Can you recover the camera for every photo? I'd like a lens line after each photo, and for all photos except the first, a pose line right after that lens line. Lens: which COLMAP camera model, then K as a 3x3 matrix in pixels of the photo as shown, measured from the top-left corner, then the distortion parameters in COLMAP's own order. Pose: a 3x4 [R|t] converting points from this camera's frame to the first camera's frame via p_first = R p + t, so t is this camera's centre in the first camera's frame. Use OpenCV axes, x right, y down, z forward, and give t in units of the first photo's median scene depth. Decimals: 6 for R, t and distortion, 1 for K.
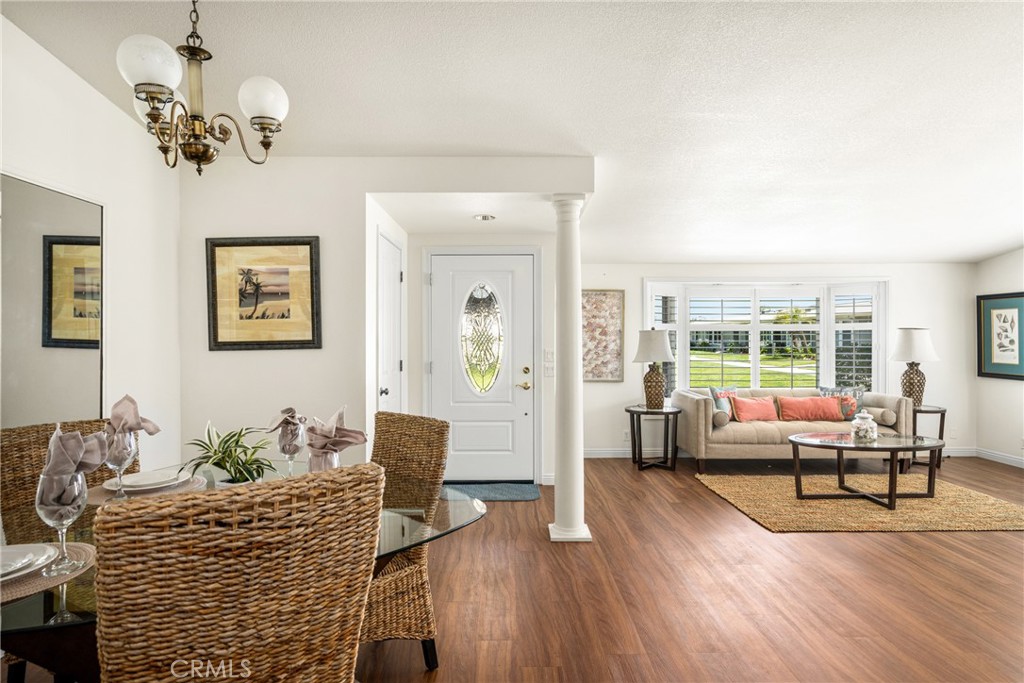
lens RADIAL K [[553.3, 0, 518.4], [0, 553.3, 343.6], [0, 0, 1]] dist [-0.001764, -0.000272]
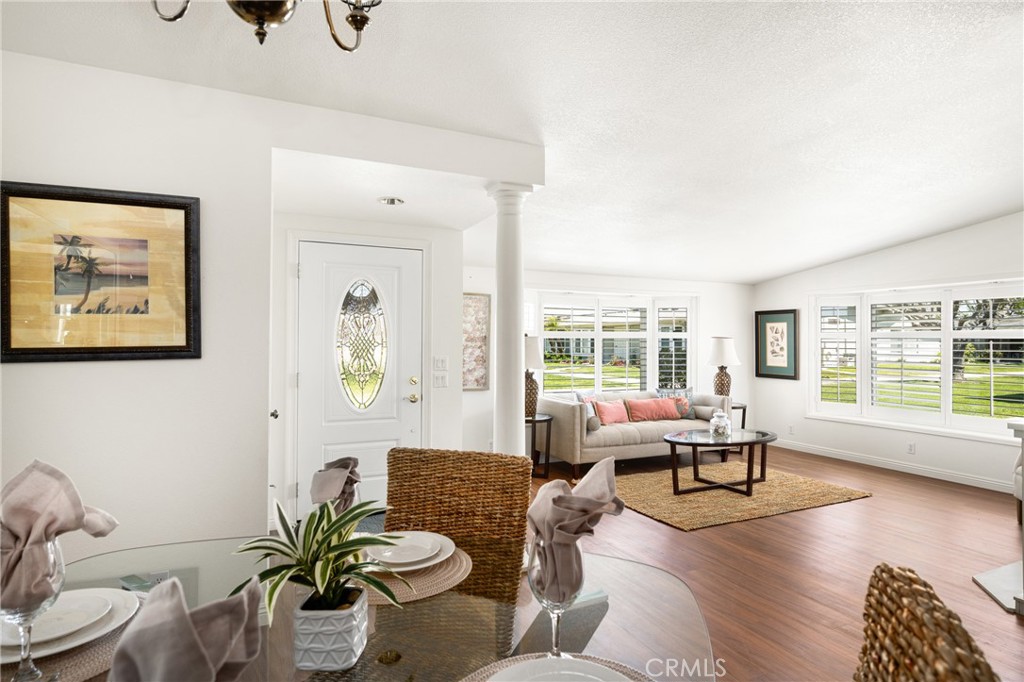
lens RADIAL K [[545.1, 0, 516.0], [0, 545.1, 341.5], [0, 0, 1]] dist [-0.004360, 0.001613]
pose [[0.910002, 0.007265, 0.414539, -0.197006], [-0.001893, 0.999909, -0.013369, -0.002613], [-0.414599, 0.011381, 0.909933, 0.145111]]
